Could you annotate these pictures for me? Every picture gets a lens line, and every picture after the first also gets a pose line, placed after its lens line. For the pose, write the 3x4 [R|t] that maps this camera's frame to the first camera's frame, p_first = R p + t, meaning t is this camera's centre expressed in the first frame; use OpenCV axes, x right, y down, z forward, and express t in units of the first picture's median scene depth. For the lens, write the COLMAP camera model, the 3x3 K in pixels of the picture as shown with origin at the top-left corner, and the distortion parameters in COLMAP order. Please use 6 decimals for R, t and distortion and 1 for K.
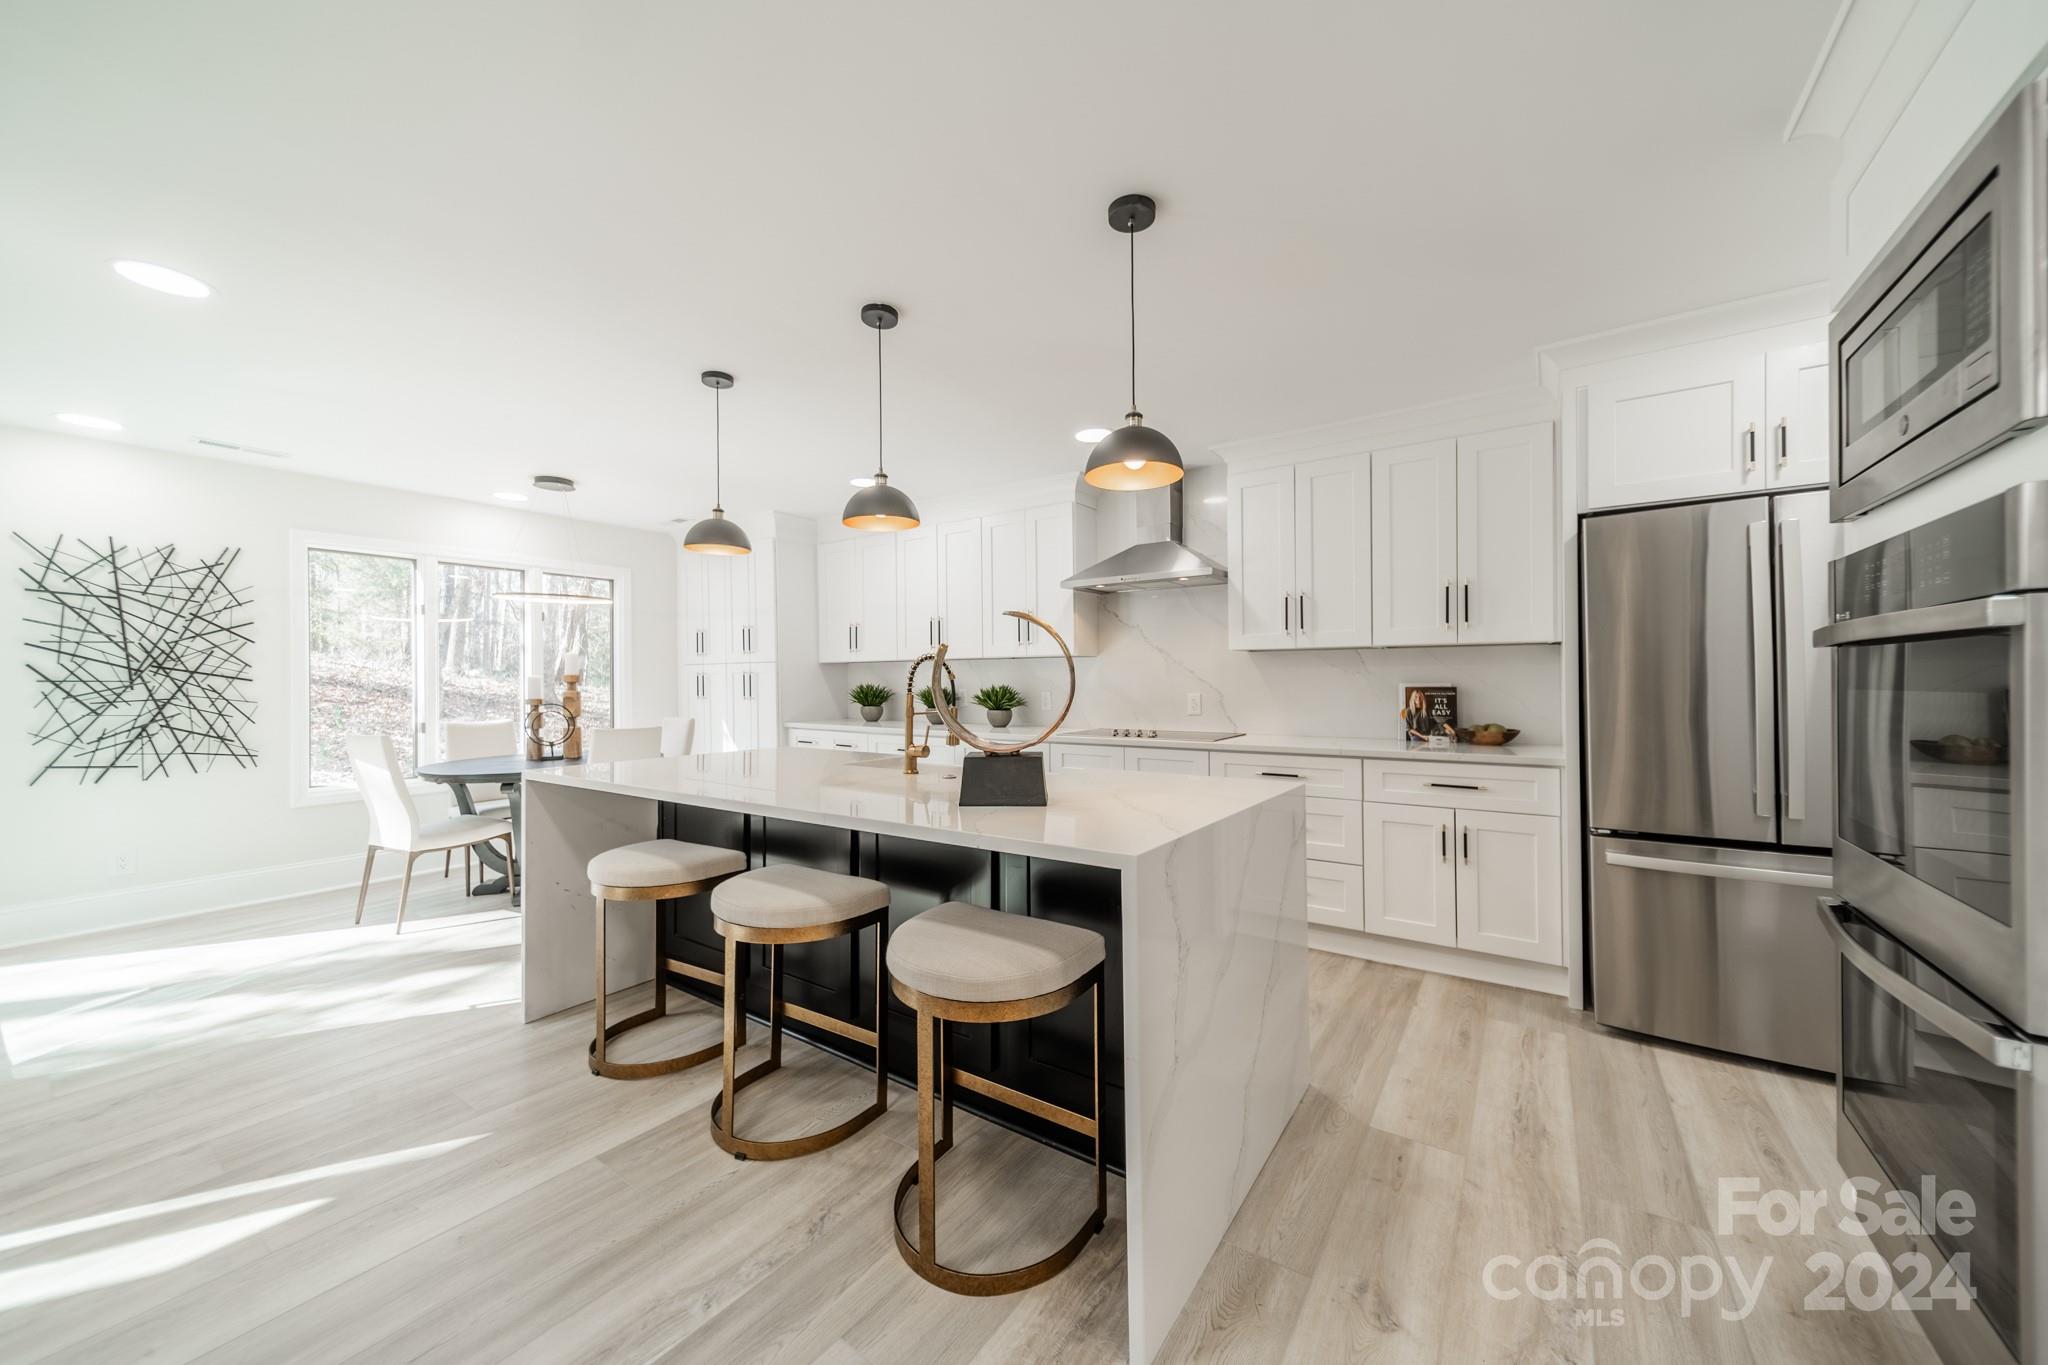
lens RADIAL K [[733.7, 0, 1029.0], [0, 733.7, 677.0], [0, 0, 1]] dist [0.004997, 0.000148]
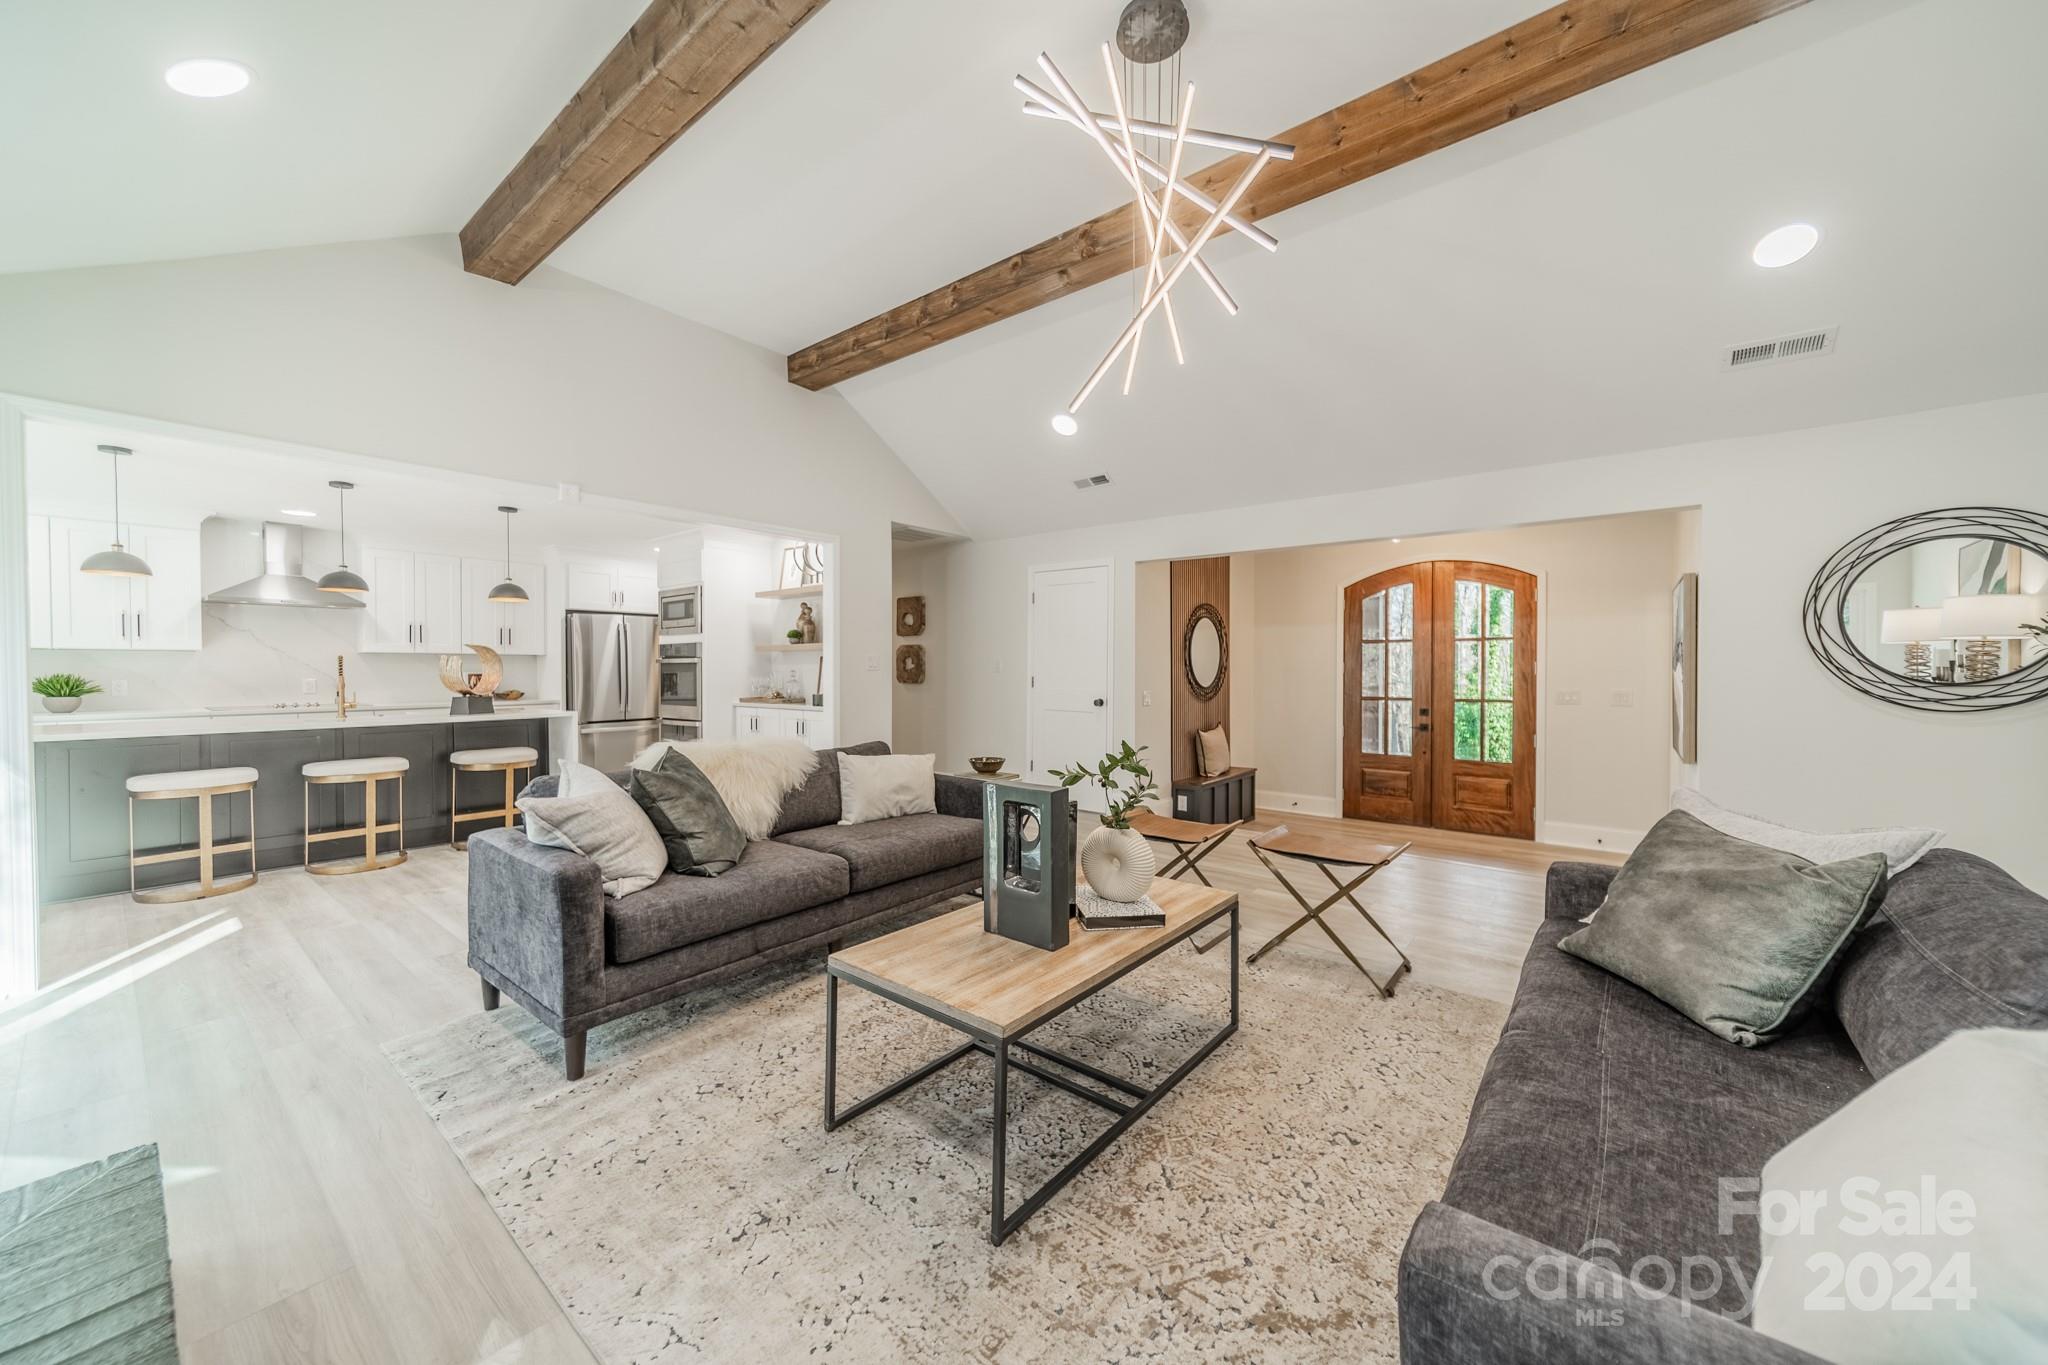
lens RADIAL K [[733.7, 0, 1029.0], [0, 733.7, 677.0], [0, 0, 1]] dist [0.004997, 0.000148]
pose [[0.051007, 0.000495, 0.998698, -1.328870], [-0.004627, 0.999989, -0.000259, 0.013505], [-0.998688, -0.004608, 0.051009, -0.597734]]
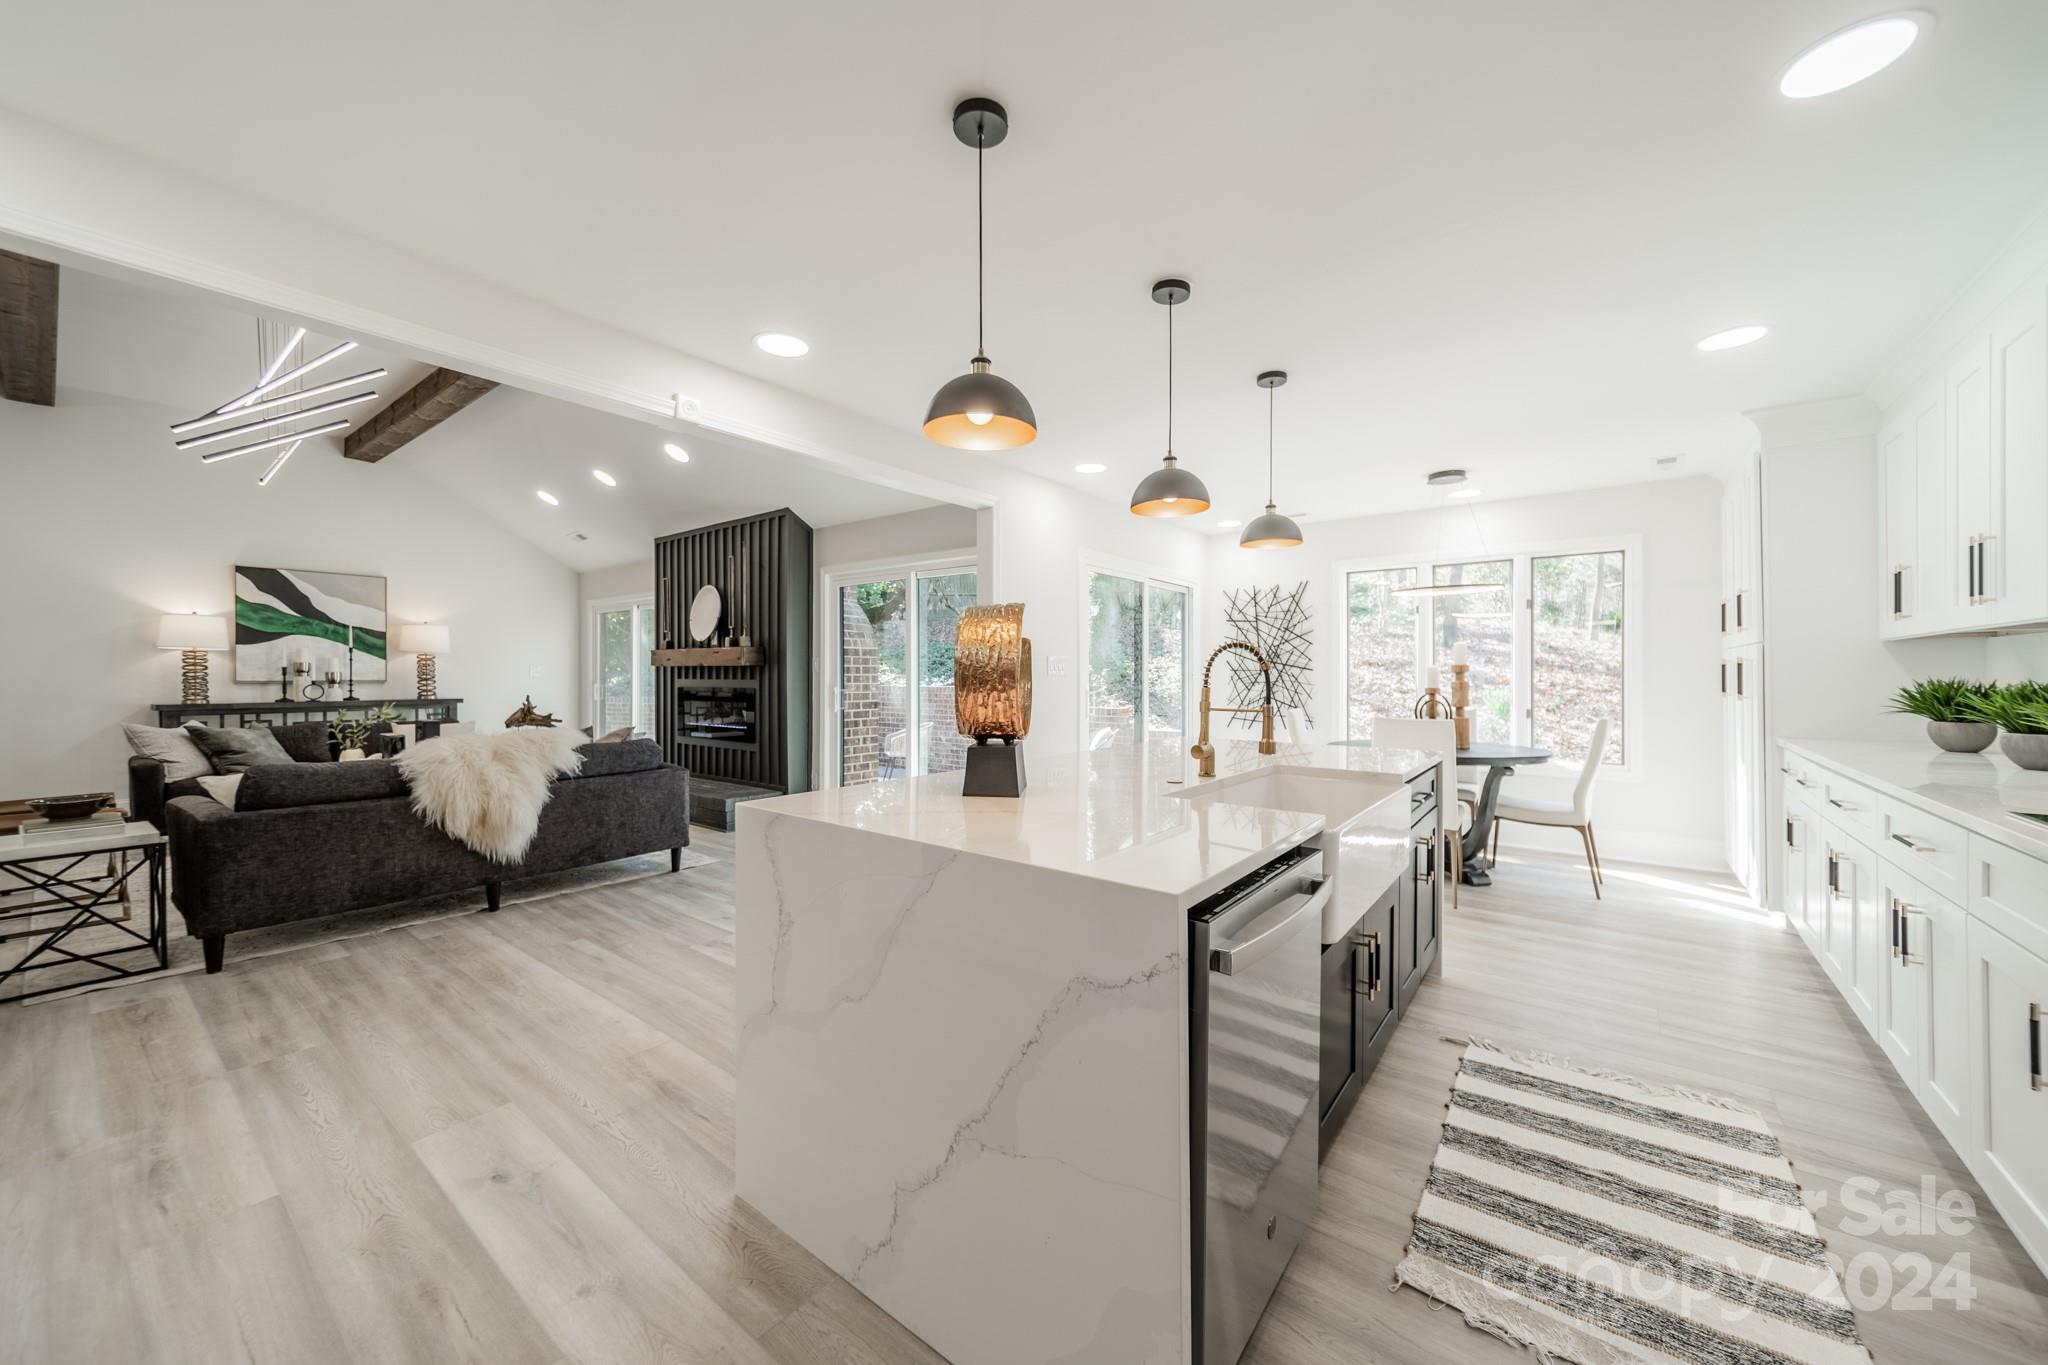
lens RADIAL K [[748.0, 0, 1024.0], [0, 748.0, 682.5], [0, 0, 1]] dist [0.001045, 0.000060]
pose [[-0.049928, 0.018840, -0.998575, 0.498819], [0.002381, 0.999821, 0.018744, 0.000294], [0.998750, -0.001441, -0.049964, 0.542334]]
